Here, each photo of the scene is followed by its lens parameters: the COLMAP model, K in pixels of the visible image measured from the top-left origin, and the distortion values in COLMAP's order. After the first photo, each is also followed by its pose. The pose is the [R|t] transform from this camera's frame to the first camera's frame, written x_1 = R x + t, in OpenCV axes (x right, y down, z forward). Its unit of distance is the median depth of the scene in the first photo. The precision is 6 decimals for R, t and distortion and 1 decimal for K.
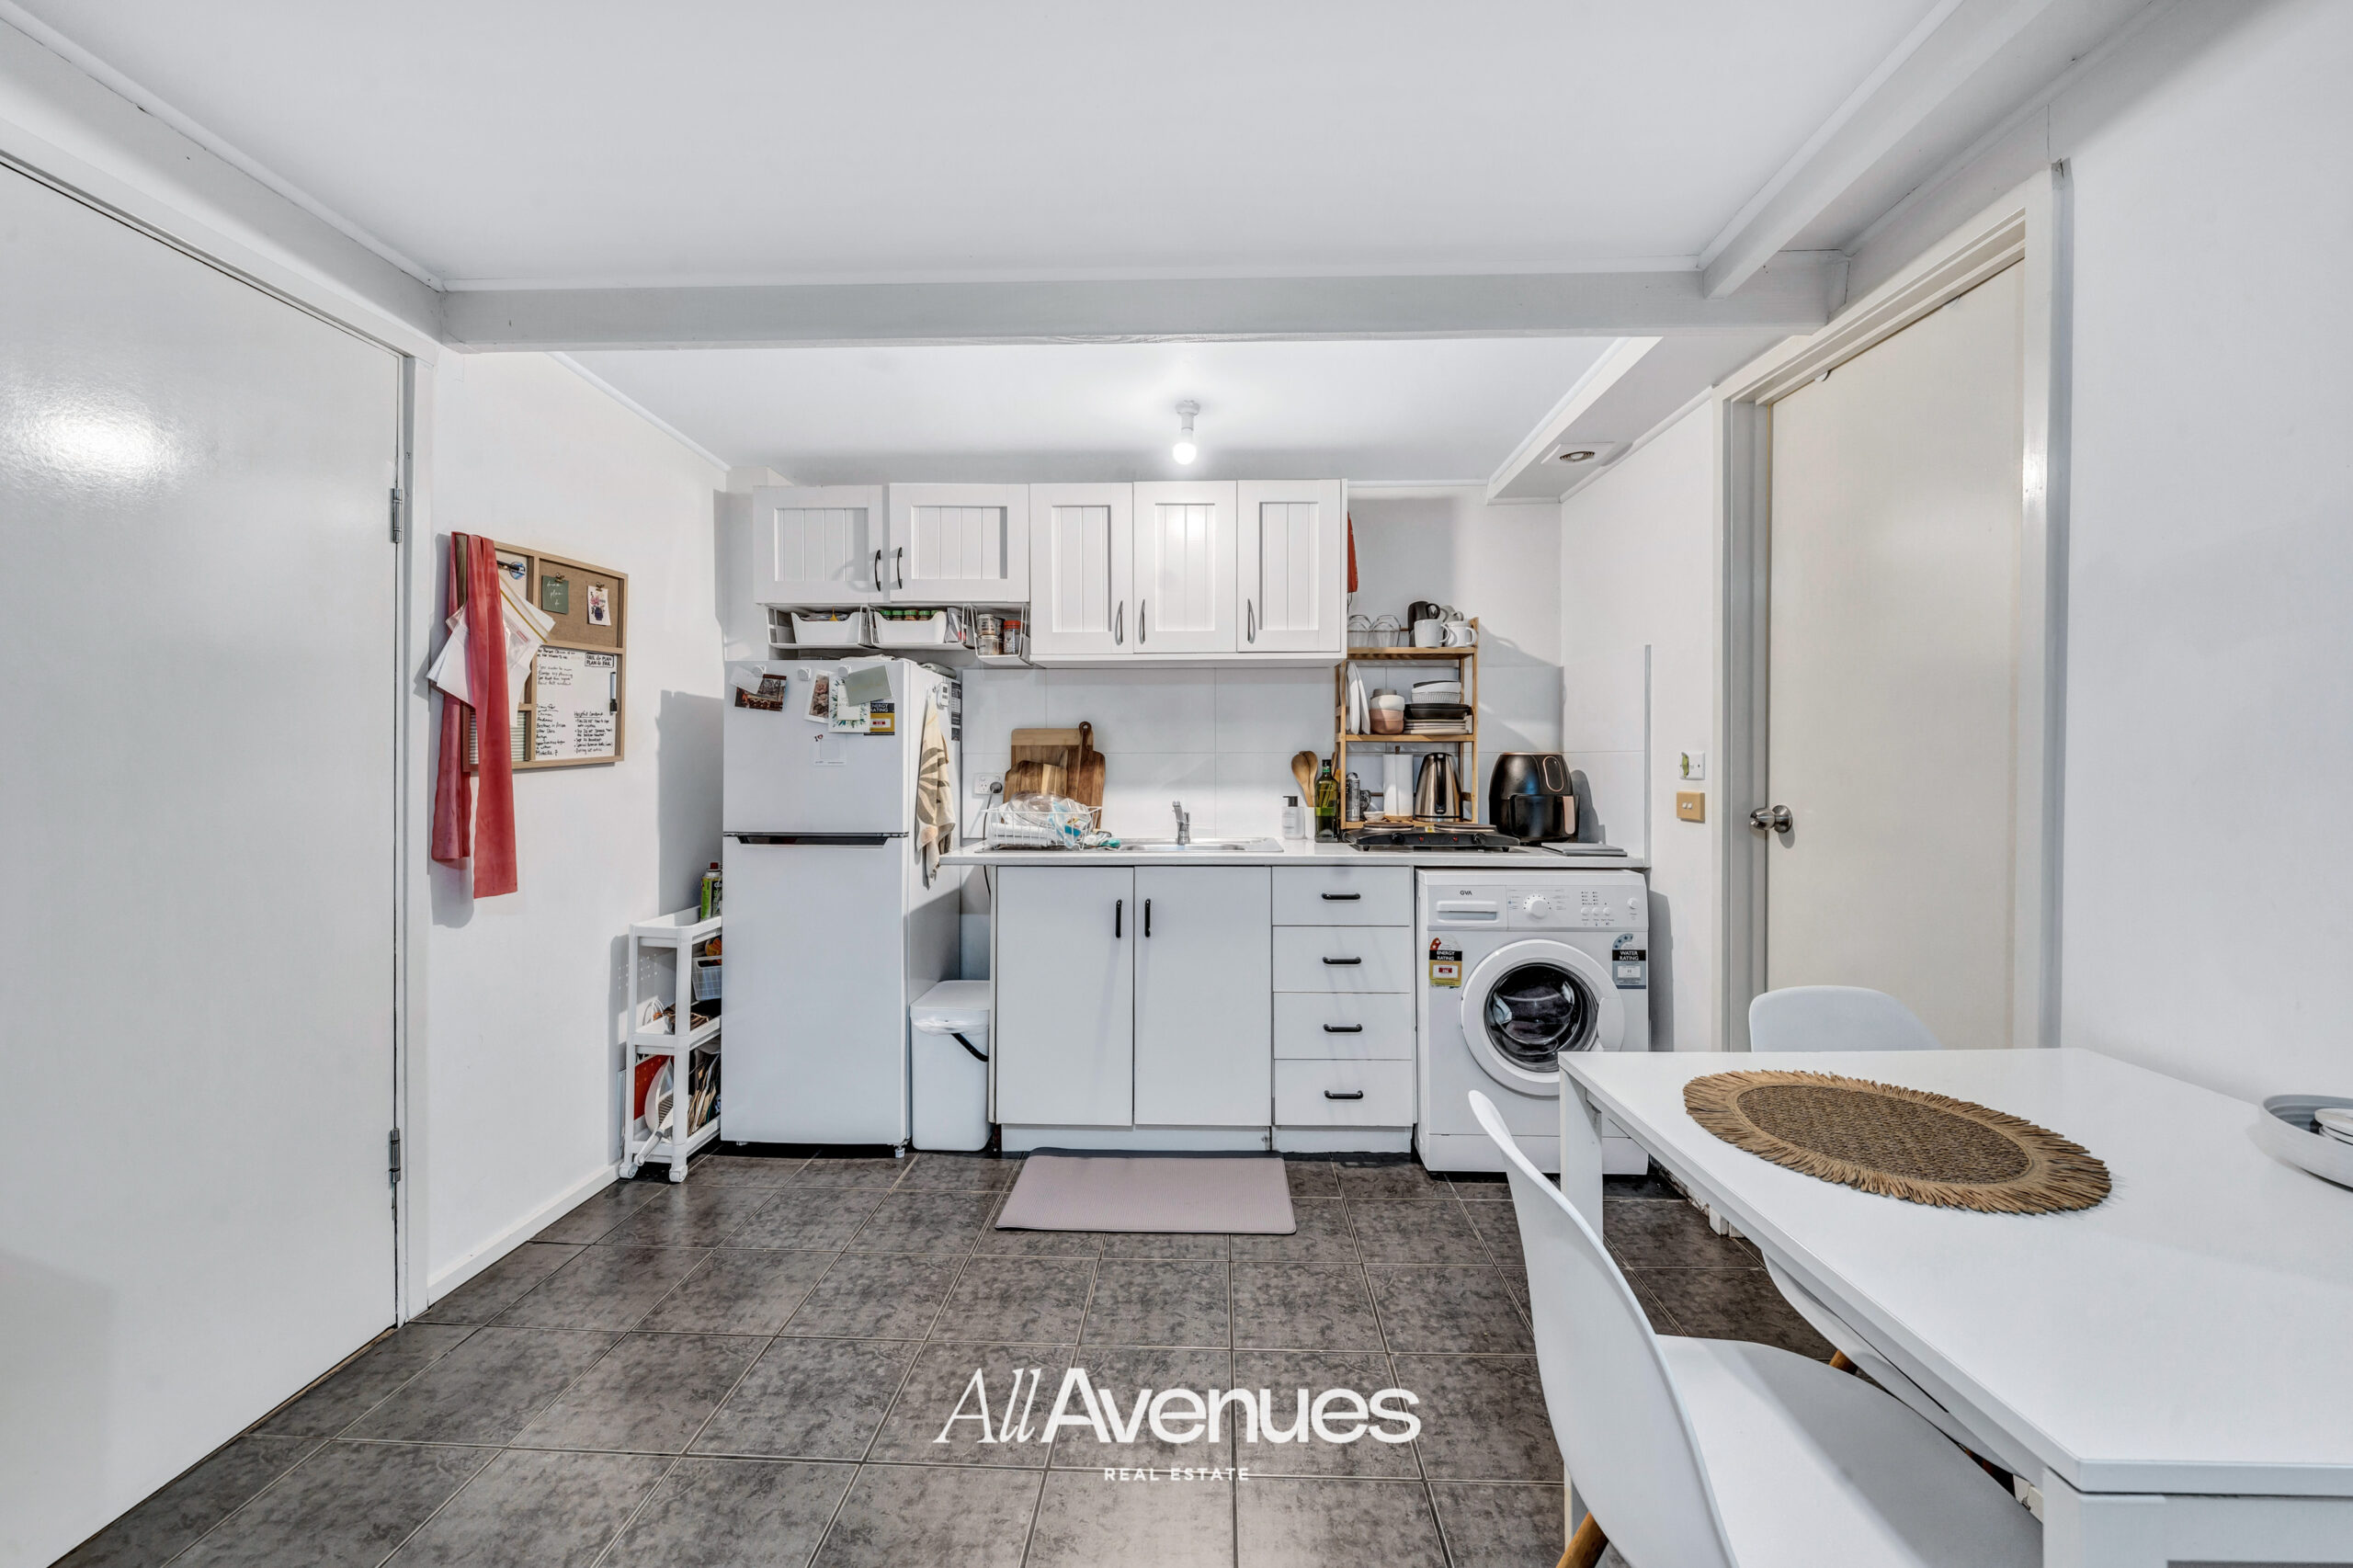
lens RADIAL K [[861.5, 0, 1178.3], [0, 861.5, 768.3], [0, 0, 1]] dist [-0.010180, -0.000057]
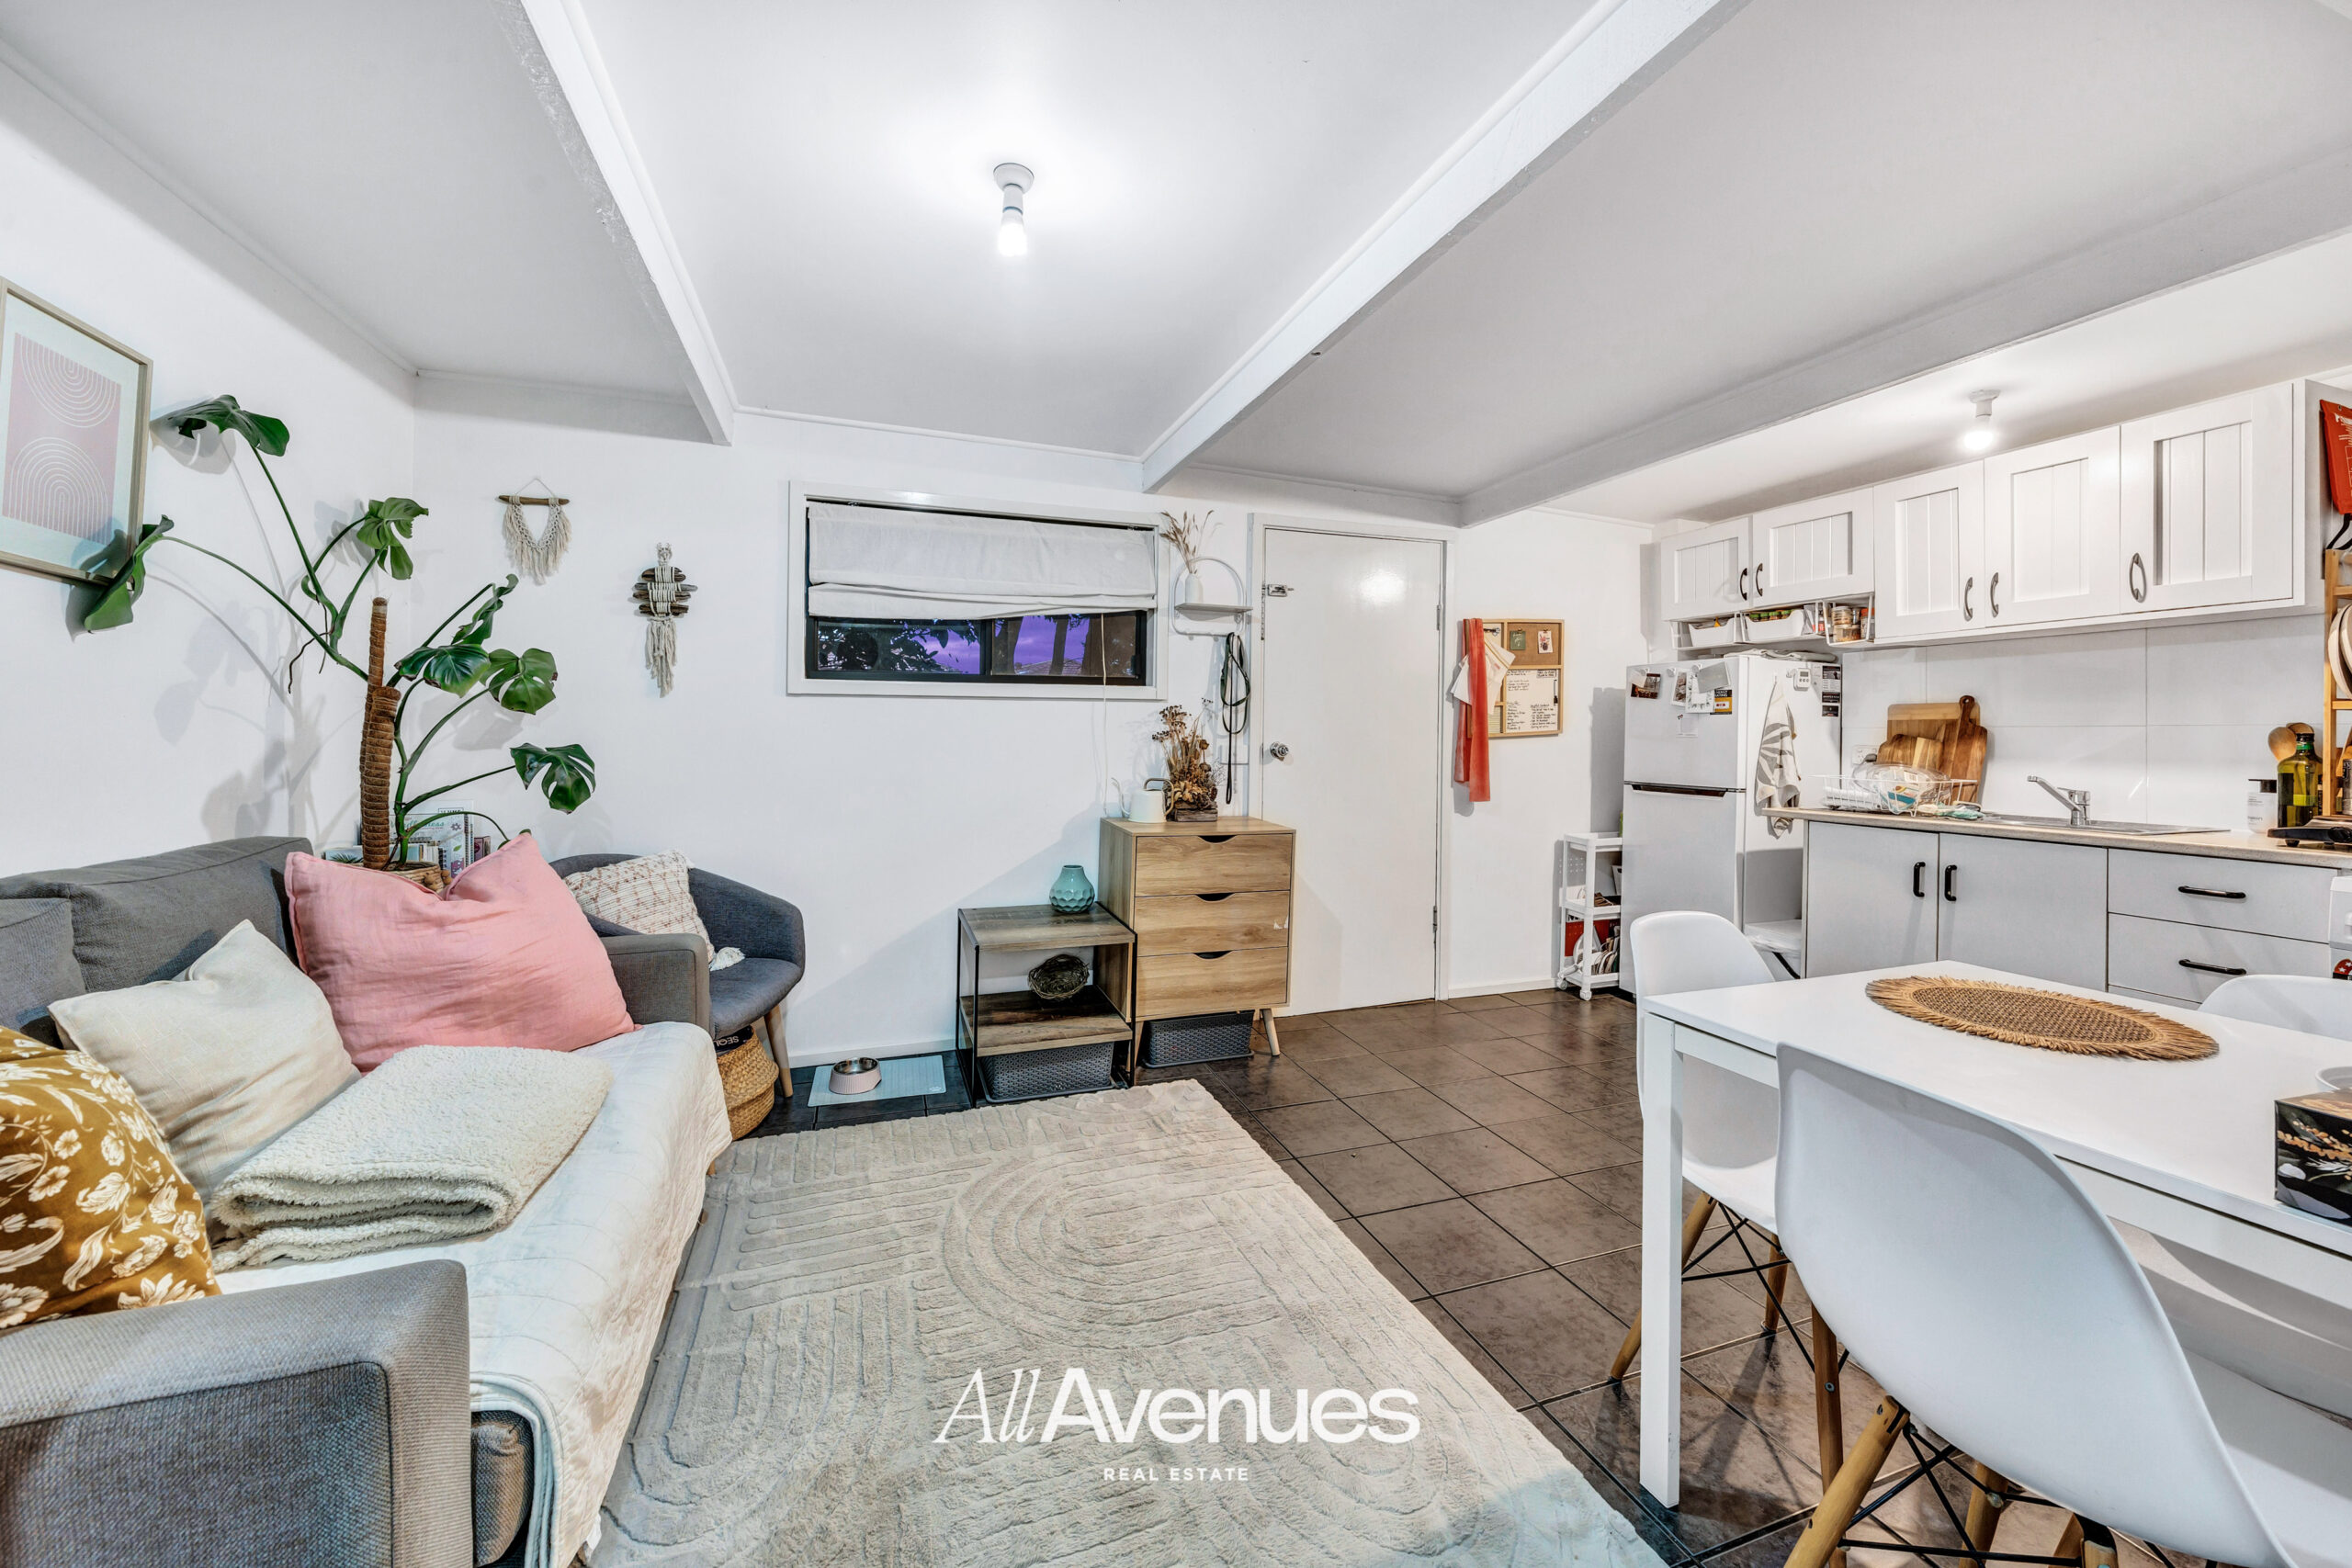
lens RADIAL K [[861.1, 0, 1177.8], [0, 861.1, 768.3], [0, 0, 1]] dist [-0.010180, -0.000057]
pose [[0.360065, 0.038654, -0.932126, 0.589472], [-0.012329, 0.999251, 0.036675, 0.006790], [0.932846, -0.001713, 0.360272, -0.262203]]
